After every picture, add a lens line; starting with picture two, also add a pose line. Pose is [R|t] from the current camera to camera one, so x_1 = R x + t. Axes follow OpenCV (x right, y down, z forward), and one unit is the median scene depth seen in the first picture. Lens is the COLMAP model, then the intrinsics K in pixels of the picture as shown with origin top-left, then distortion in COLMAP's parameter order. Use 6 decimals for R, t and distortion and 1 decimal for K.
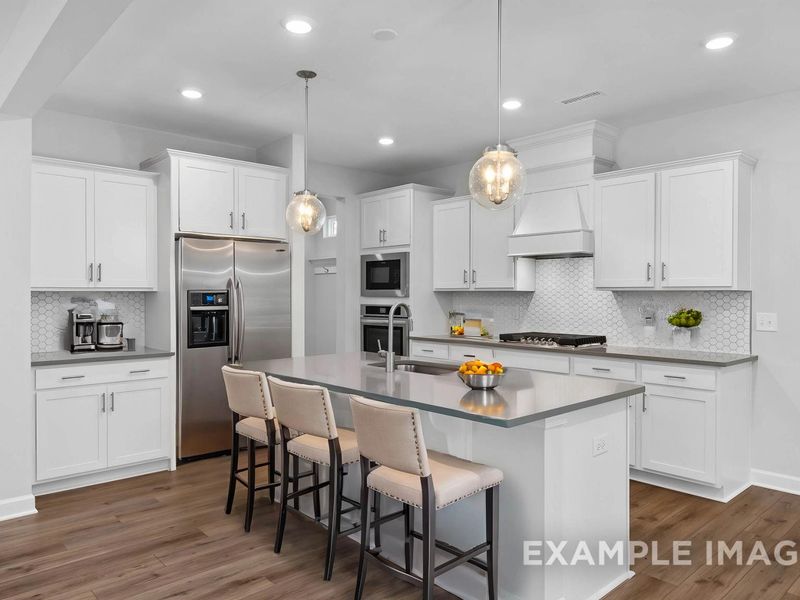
lens RADIAL K [[608.3, 0, 396.2], [0, 608.3, 295.1], [0, 0, 1]] dist [-0.008489, -0.000616]
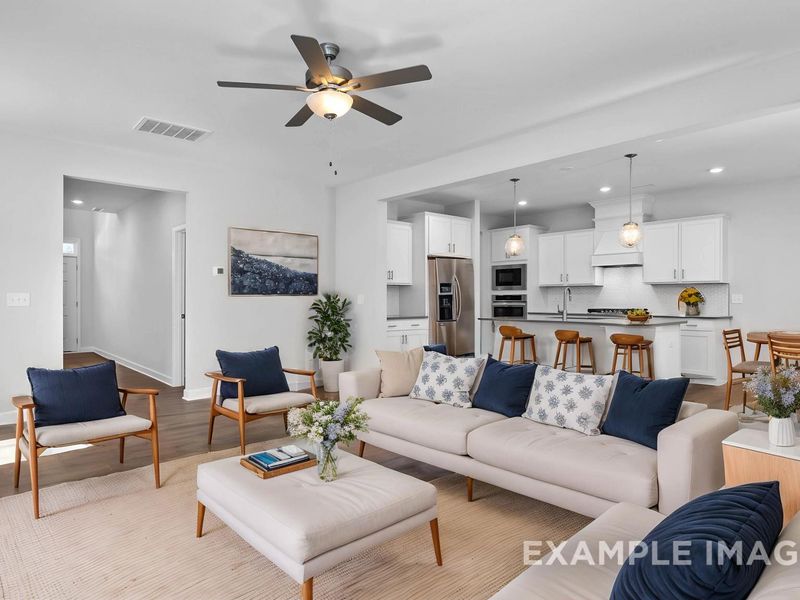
lens RADIAL K [[507.5, 0, 406.6], [0, 507.5, 297.1], [0, 0, 1]] dist [0.004047, -0.000277]
pose [[0.999872, -0.002178, -0.015848, -0.361925], [0.002129, 0.999993, -0.003136, 0.033893], [0.015854, 0.003102, 0.999869, -0.554751]]
